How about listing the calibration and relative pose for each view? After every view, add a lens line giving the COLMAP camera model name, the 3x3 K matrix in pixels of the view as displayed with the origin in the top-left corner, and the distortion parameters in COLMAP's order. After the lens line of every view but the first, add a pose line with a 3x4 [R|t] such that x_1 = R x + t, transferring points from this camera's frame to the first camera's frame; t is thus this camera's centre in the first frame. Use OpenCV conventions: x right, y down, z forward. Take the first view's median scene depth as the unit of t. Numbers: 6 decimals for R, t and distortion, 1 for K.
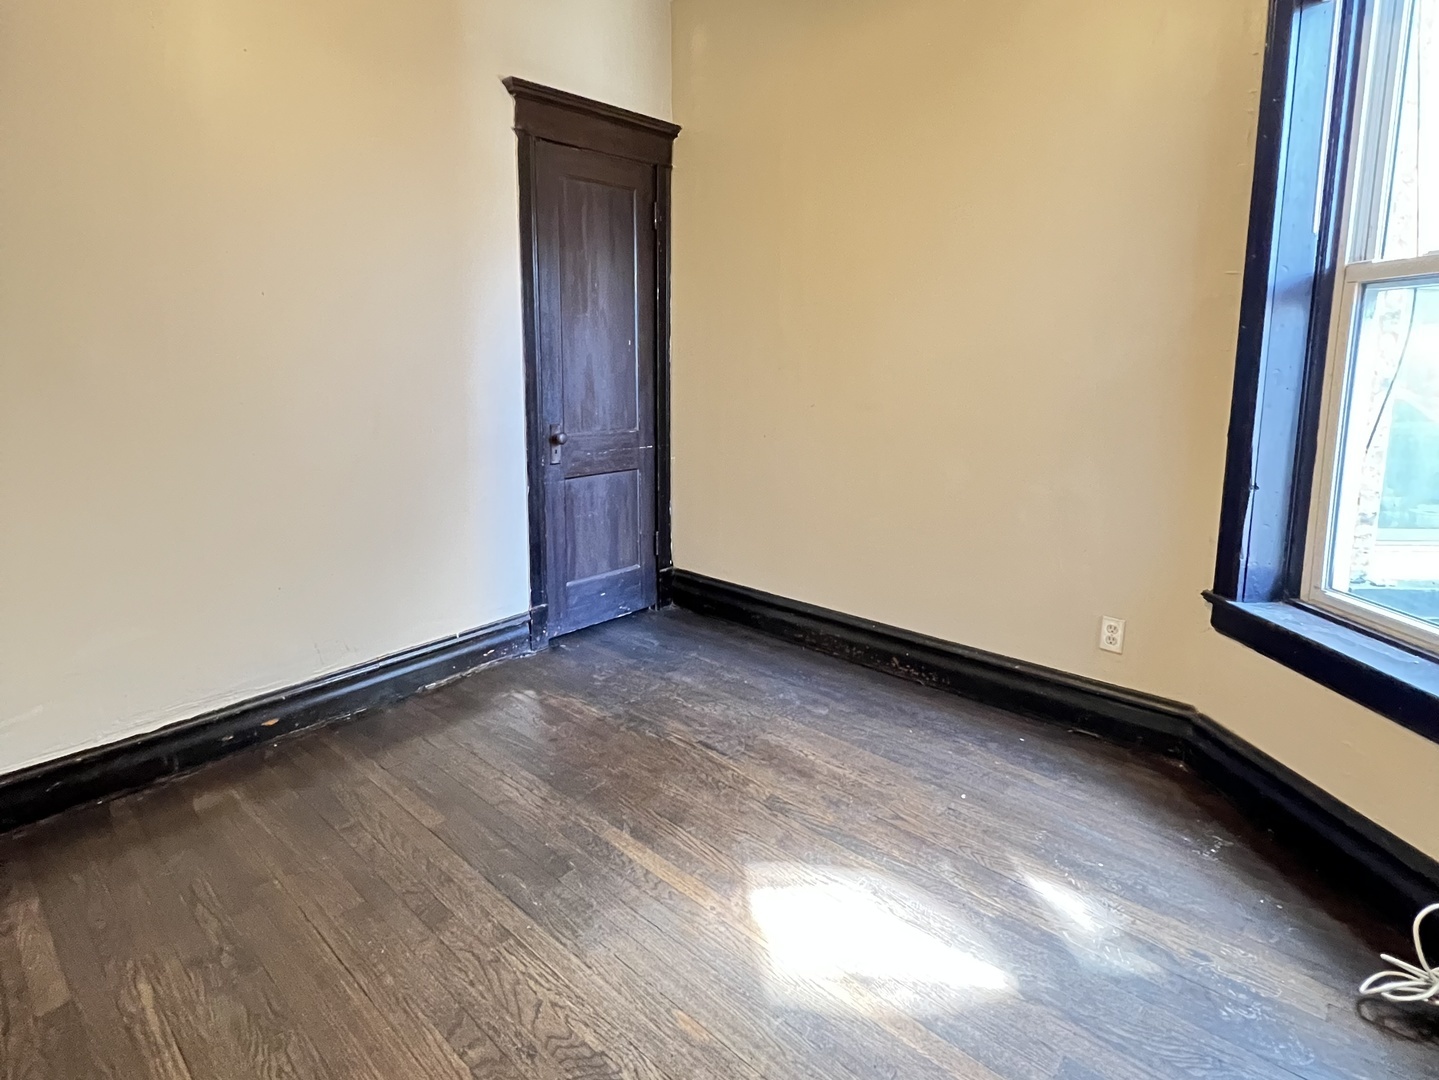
lens RADIAL K [[759.7, 0, 714.0], [0, 759.7, 480.3], [0, 0, 1]] dist [-0.005481, 0.001782]
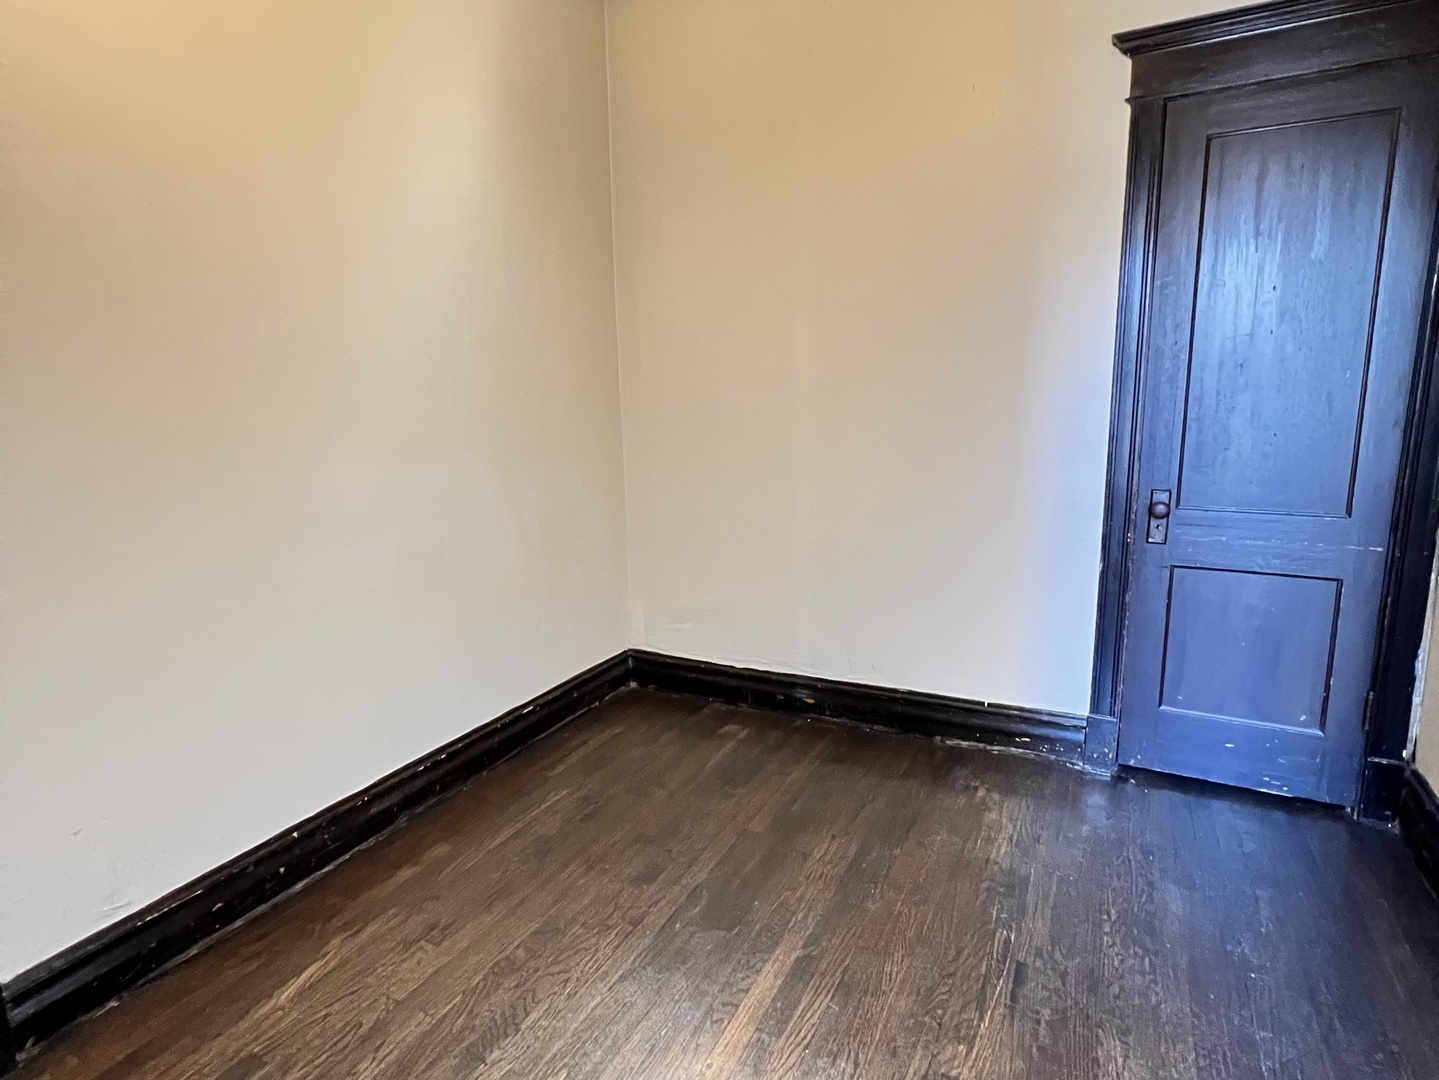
lens RADIAL K [[759.7, 0, 723.0], [0, 759.7, 533.8], [0, 0, 1]] dist [-0.005481, 0.001782]
pose [[0.266115, 0.179801, -0.947024, 0.528127], [-0.141860, 0.979058, 0.146020, -0.109936], [0.953446, 0.095486, 0.286049, 0.540146]]
